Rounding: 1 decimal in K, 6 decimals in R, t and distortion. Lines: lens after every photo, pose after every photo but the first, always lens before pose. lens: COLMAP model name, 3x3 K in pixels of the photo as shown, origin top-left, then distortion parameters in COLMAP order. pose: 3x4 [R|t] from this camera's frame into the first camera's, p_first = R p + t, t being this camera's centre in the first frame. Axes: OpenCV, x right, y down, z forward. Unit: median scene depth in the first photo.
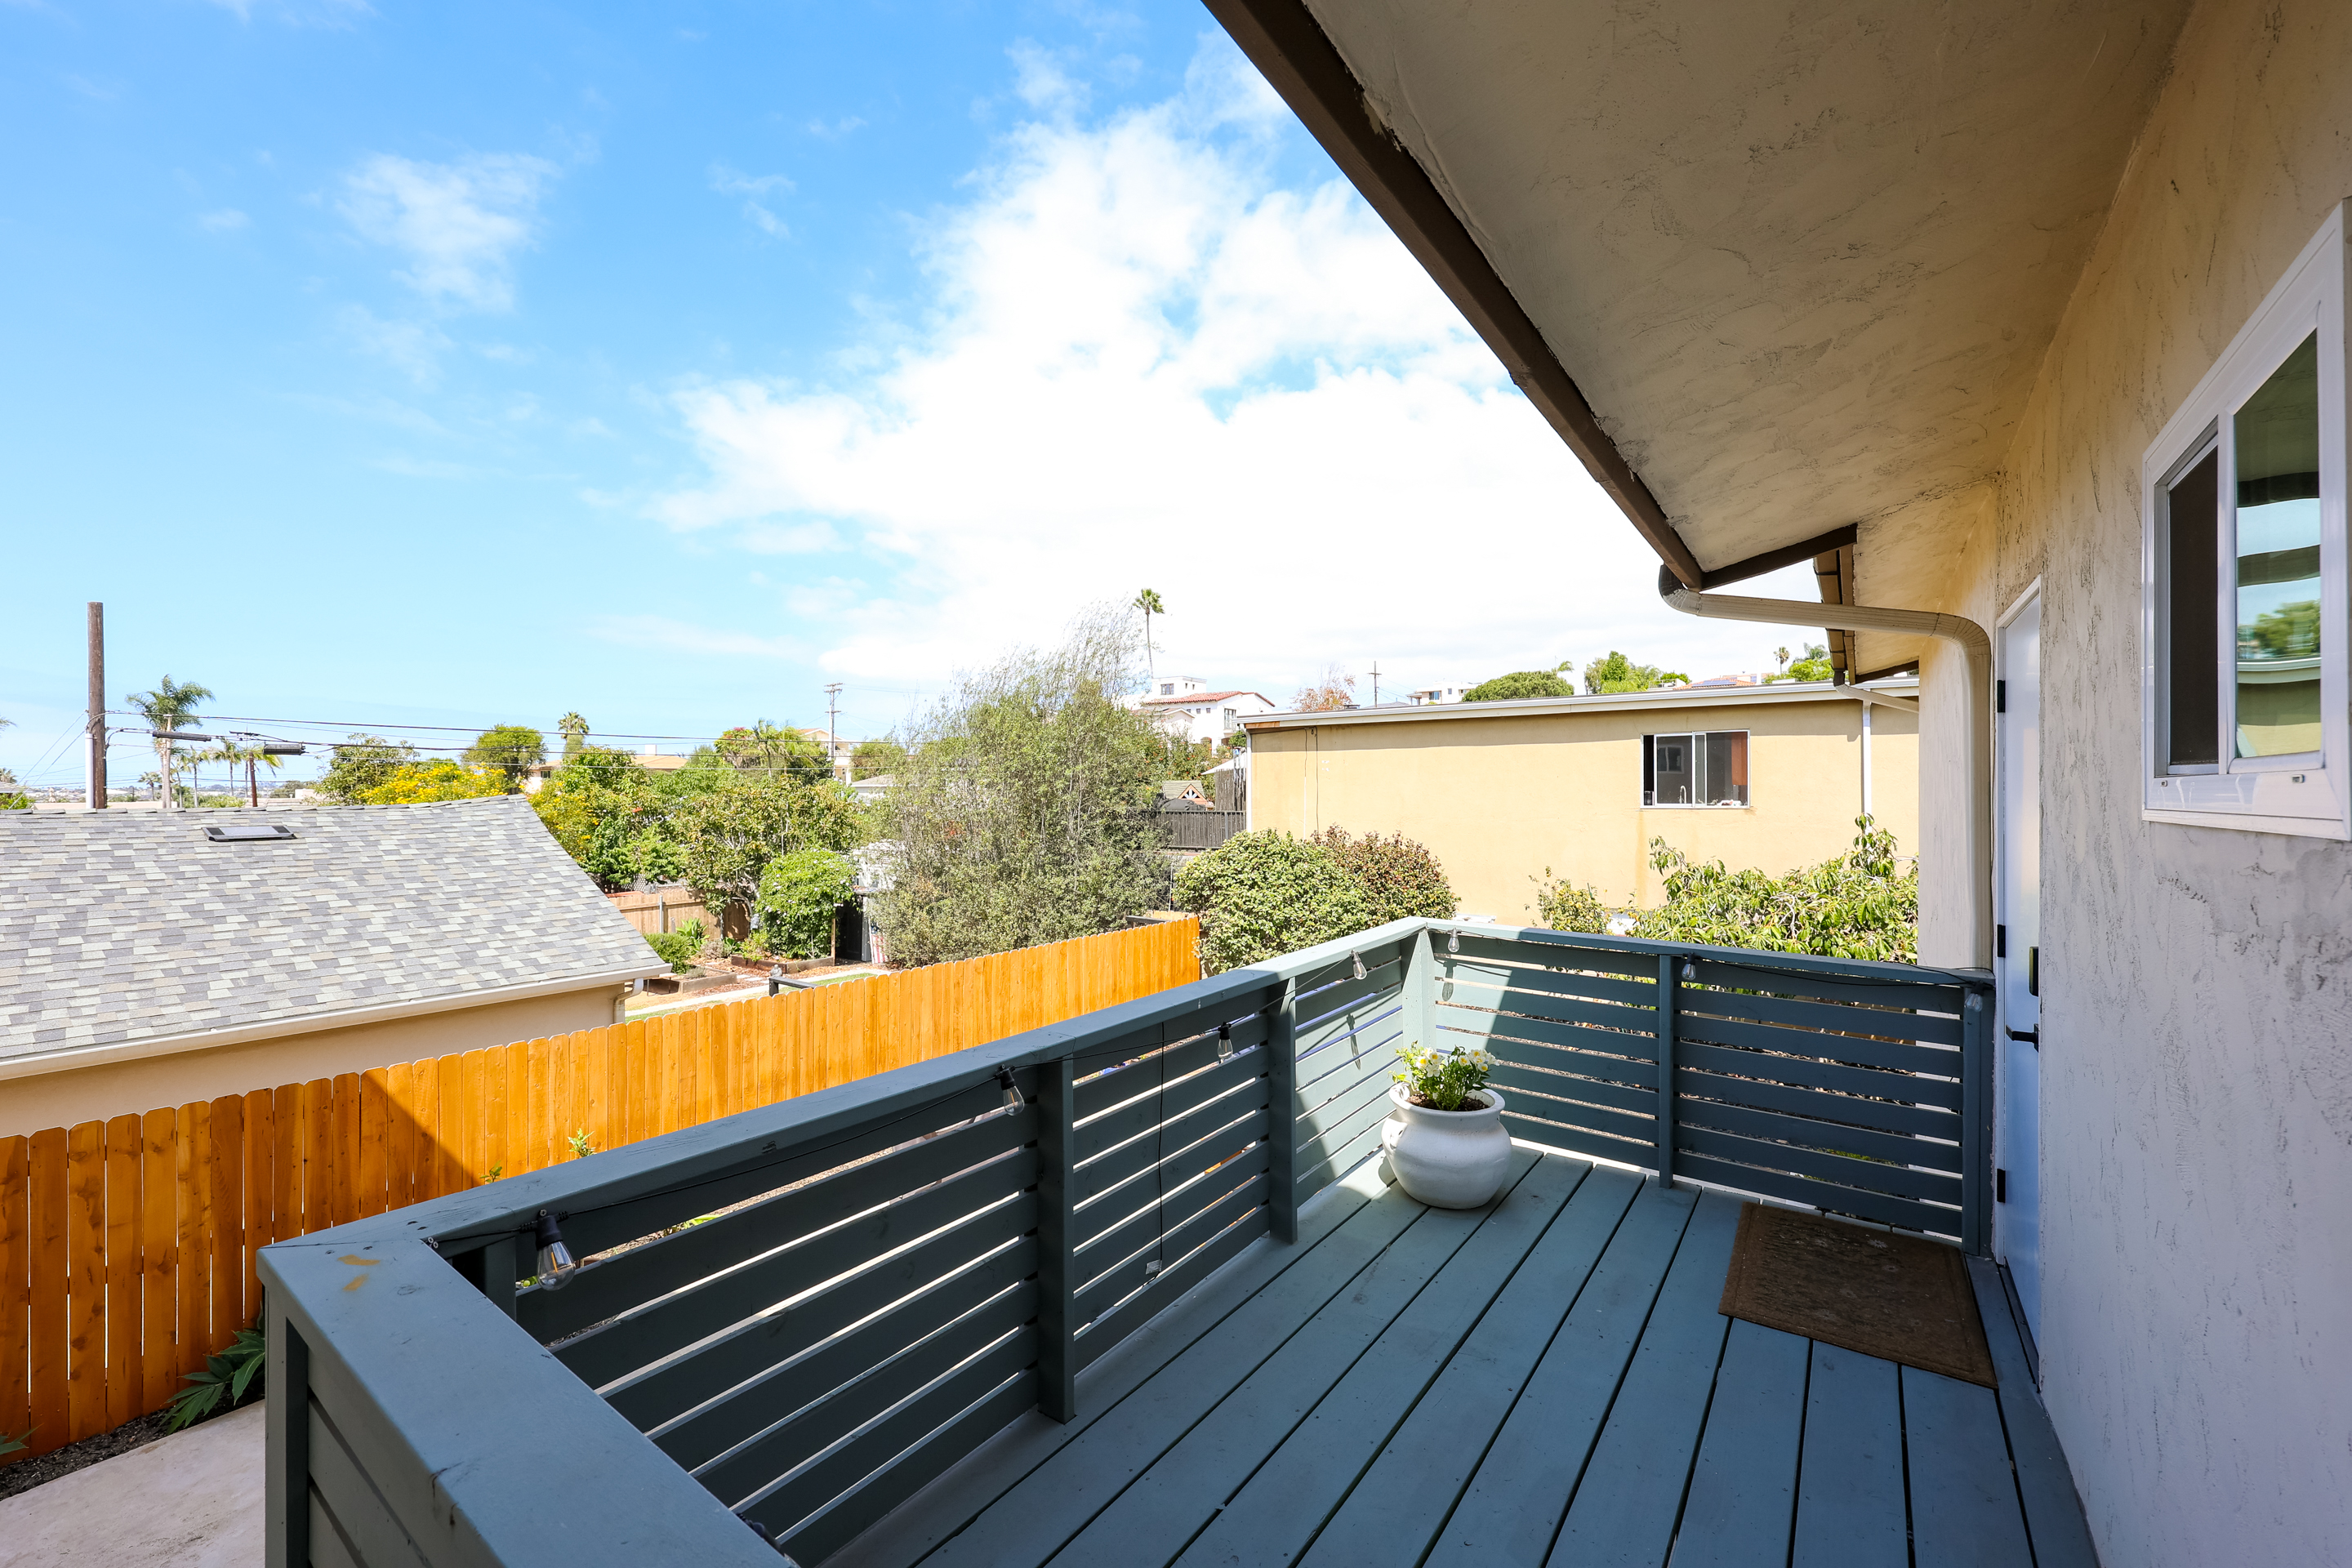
lens RADIAL K [[923.7, 0, 1179.0], [0, 923.7, 813.9], [0, 0, 1]] dist [-0.014925, -0.000020]
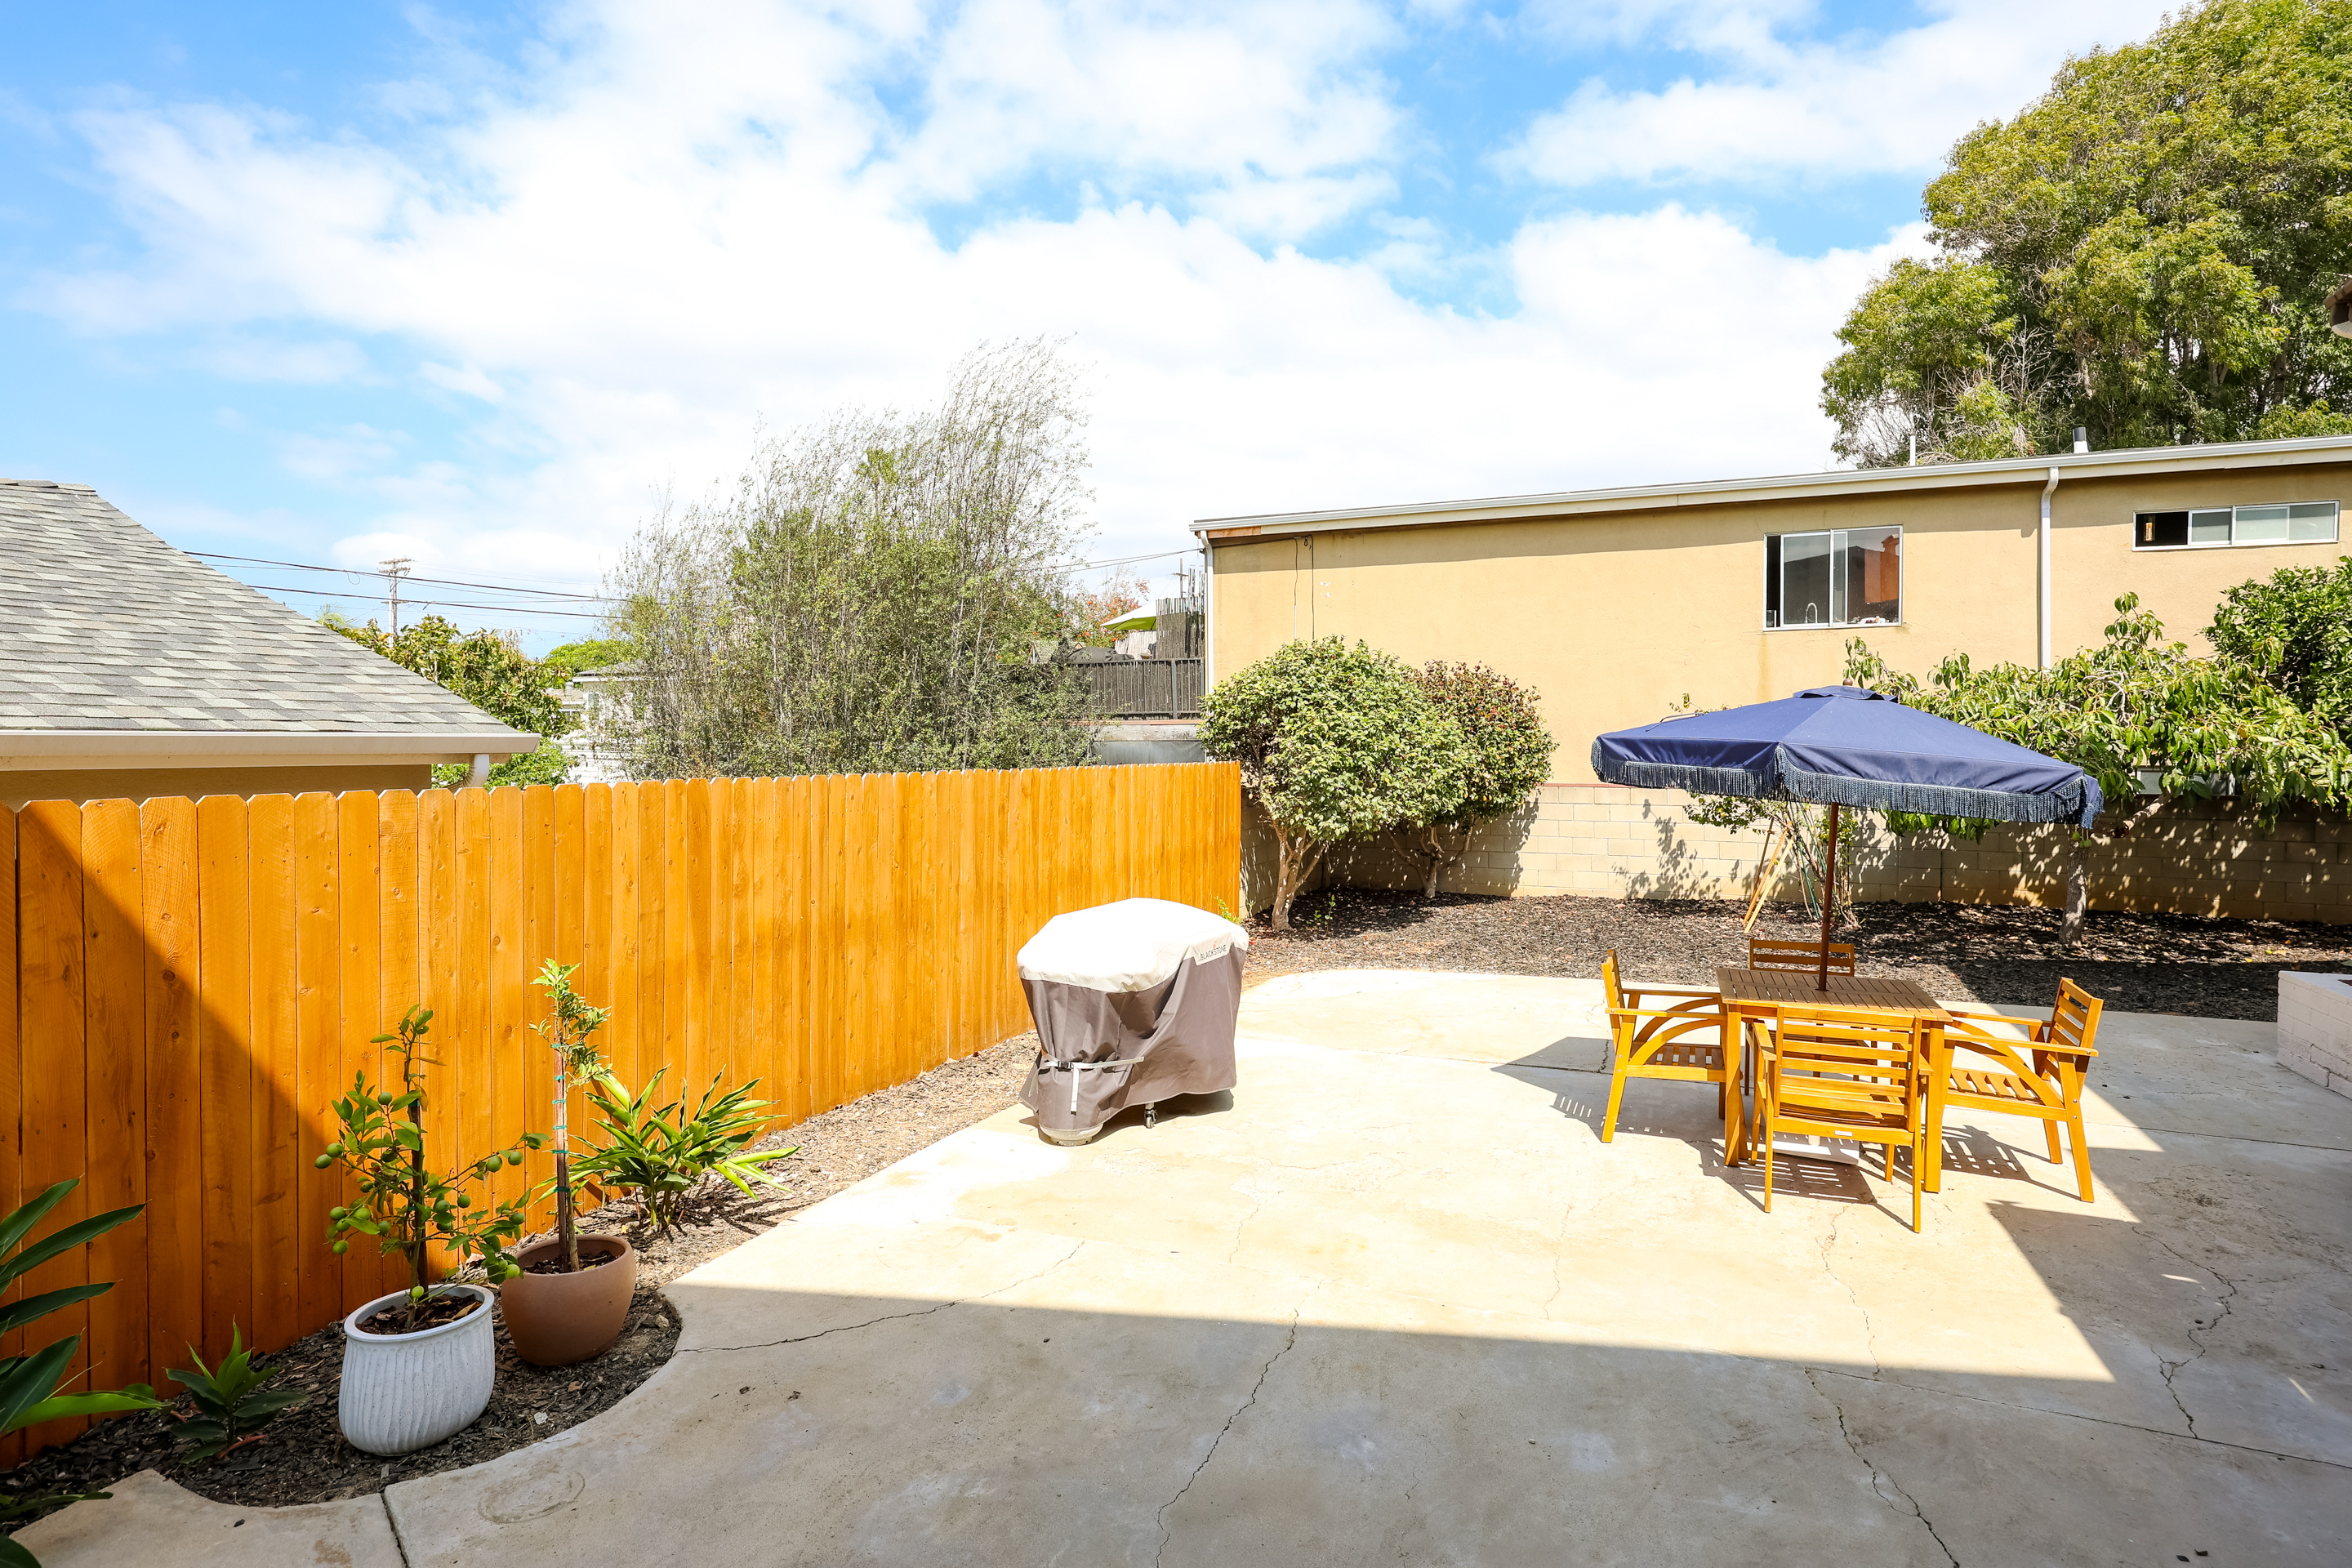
lens RADIAL K [[1197.5, 0, 1173.6], [0, 1197.5, 756.0], [0, 0, 1]] dist [-0.014072, 0.011944]
pose [[0.968579, -0.000430, 0.248706, -0.233500], [0.005980, 0.999750, -0.021560, 0.120492], [-0.248635, 0.022369, 0.968339, 0.158271]]
